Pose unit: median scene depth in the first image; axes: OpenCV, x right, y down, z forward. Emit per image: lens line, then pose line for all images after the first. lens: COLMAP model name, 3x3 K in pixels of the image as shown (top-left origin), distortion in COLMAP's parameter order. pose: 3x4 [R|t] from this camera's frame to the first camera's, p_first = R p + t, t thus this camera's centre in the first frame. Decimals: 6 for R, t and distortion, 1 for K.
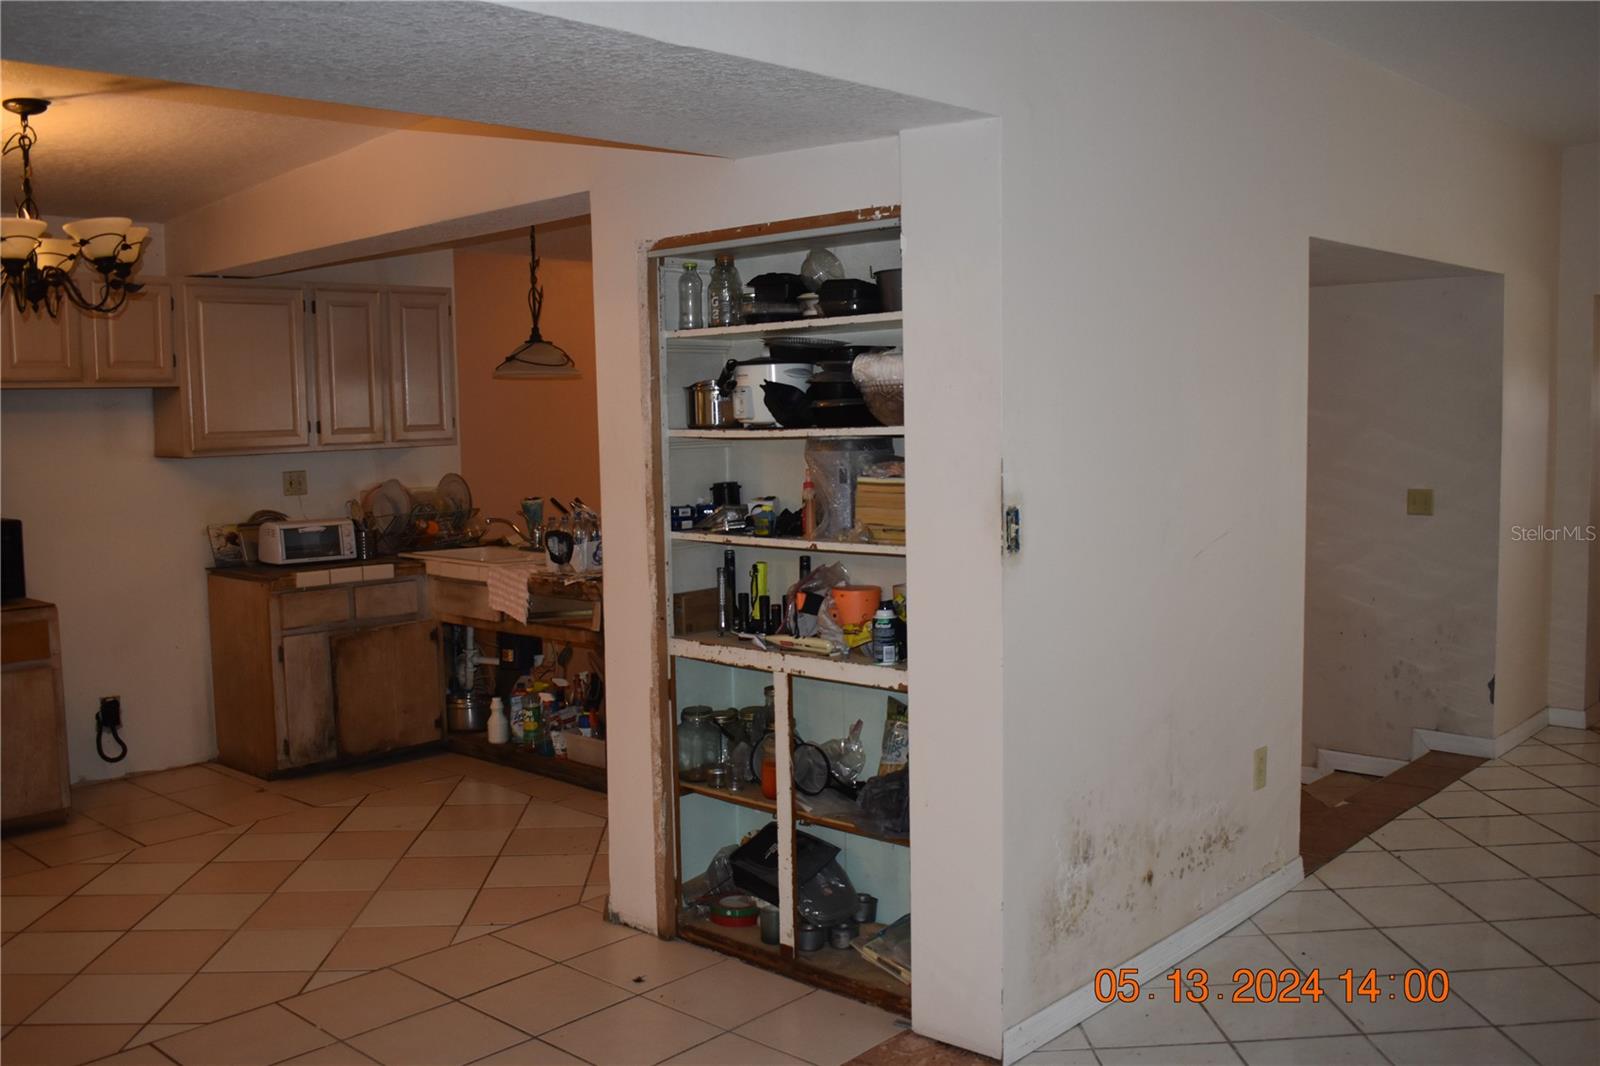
lens RADIAL K [[1417.9, 0, 803.7], [0, 1417.9, 532.0], [0, 0, 1]] dist [-0.093110, 0.021981]
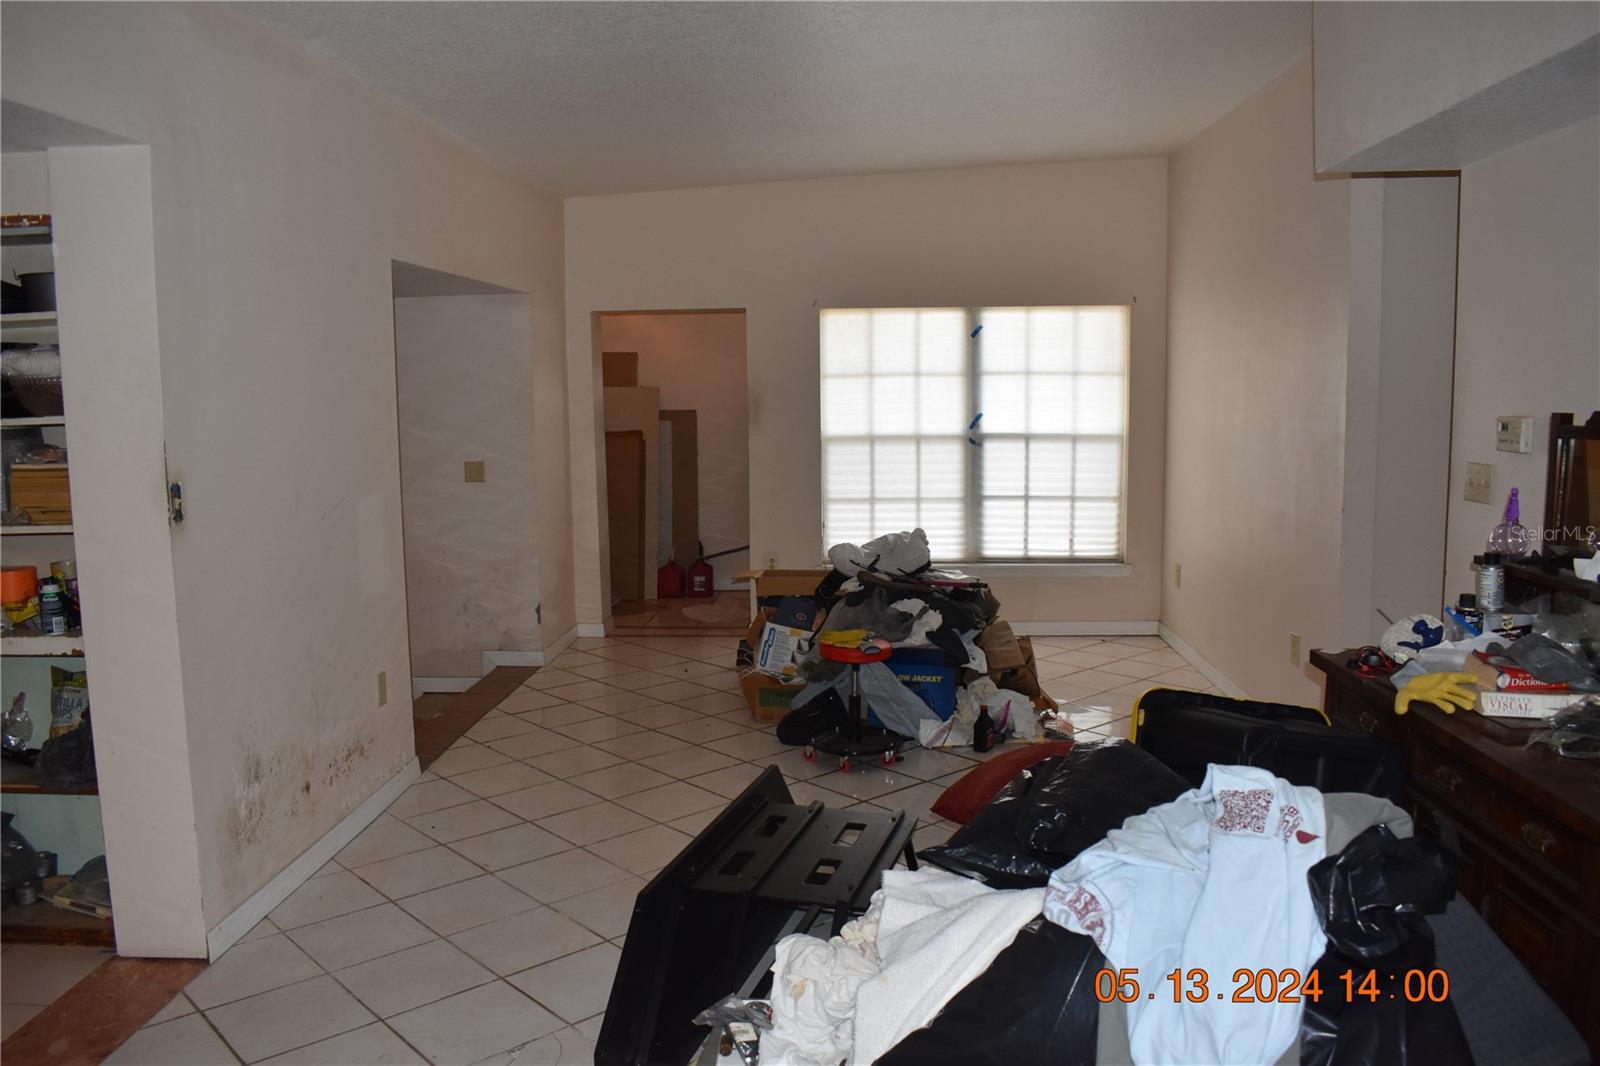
lens RADIAL K [[1249.3, 0, 799.6], [0, 1249.3, 532.6], [0, 0, 1]] dist [-0.090068, 0.014280]
pose [[0.766234, -0.068500, 0.638901, -0.087855], [0.056410, 0.997634, 0.039310, 0.010279], [-0.640081, 0.005920, 0.768284, -0.082089]]
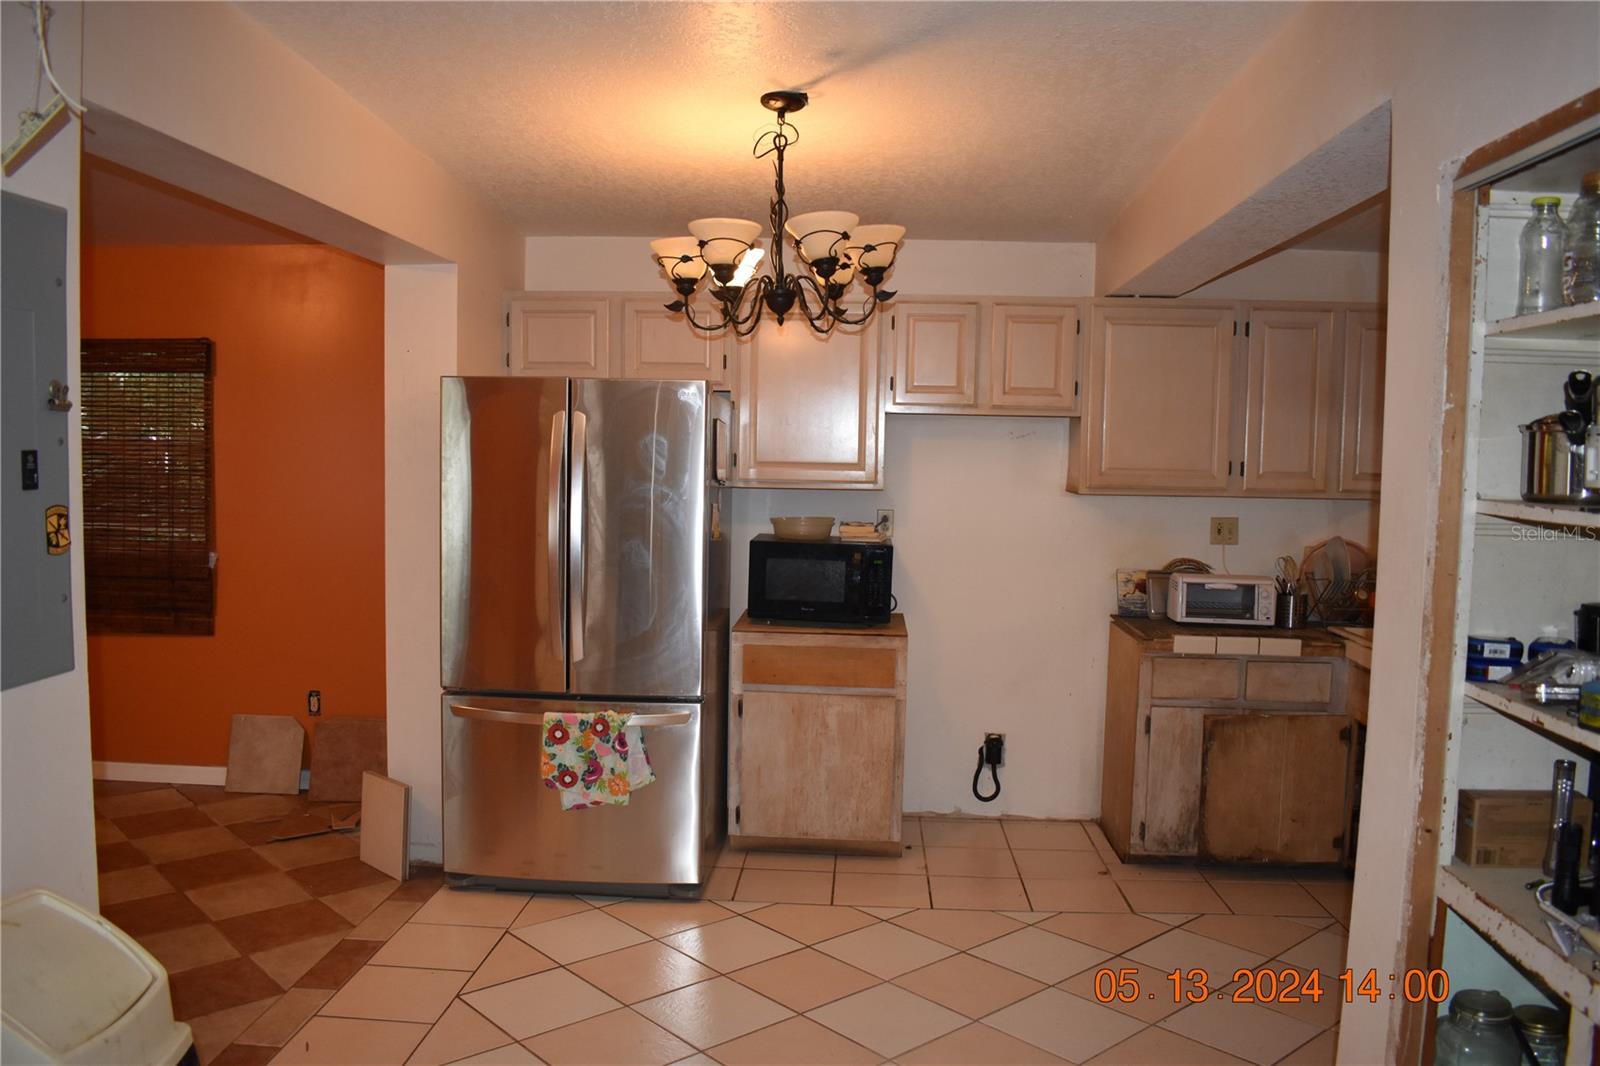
lens RADIAL K [[1249.3, 0, 797.8], [0, 1249.3, 540.5], [0, 0, 1]] dist [-0.090068, 0.014280]
pose [[0.637709, 0.088727, -0.765150, 0.090482], [-0.099803, 0.994488, 0.032141, -0.040242], [0.763785, 0.055868, 0.643049, 0.435137]]
